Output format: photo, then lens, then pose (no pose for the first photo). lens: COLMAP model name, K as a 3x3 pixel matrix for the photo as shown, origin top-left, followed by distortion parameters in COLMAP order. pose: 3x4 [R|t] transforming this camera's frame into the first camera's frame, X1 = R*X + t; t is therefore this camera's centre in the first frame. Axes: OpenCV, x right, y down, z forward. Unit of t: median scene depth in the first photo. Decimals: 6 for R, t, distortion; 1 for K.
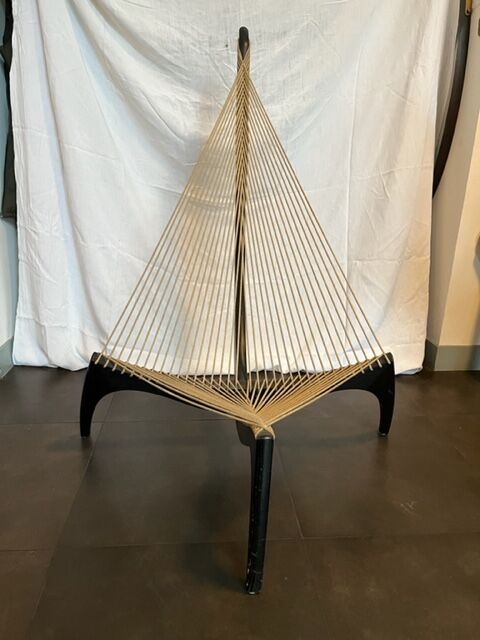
lens RADIAL K [[475.8, 0, 241.3], [0, 475.8, 325.9], [0, 0, 1]] dist [0.022005, -0.063080]
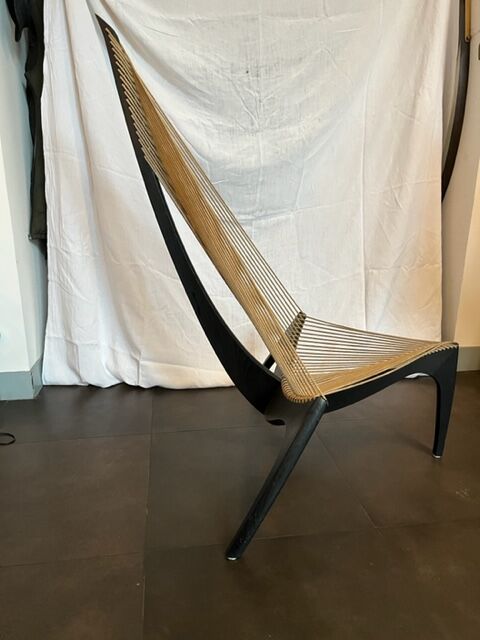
lens RADIAL K [[475.8, 0, 244.0], [0, 475.8, 324.6], [0, 0, 1]] dist [0.022005, -0.063080]
pose [[0.997567, -0.040481, 0.056764, -0.116709], [0.042954, 0.998149, -0.043052, 0.018008], [-0.054917, 0.045386, 0.997459, -0.031333]]
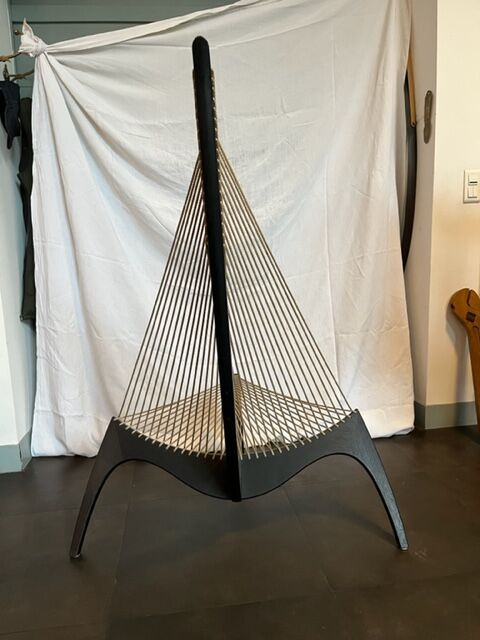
lens RADIAL K [[475.8, 0, 240.3], [0, 475.8, 321.8], [0, 0, 1]] dist [0.022005, -0.063080]
pose [[0.996299, -0.072935, 0.045493, -0.050581], [0.079425, 0.983474, -0.162698, -0.003490], [-0.032875, 0.165709, 0.985627, -0.105119]]
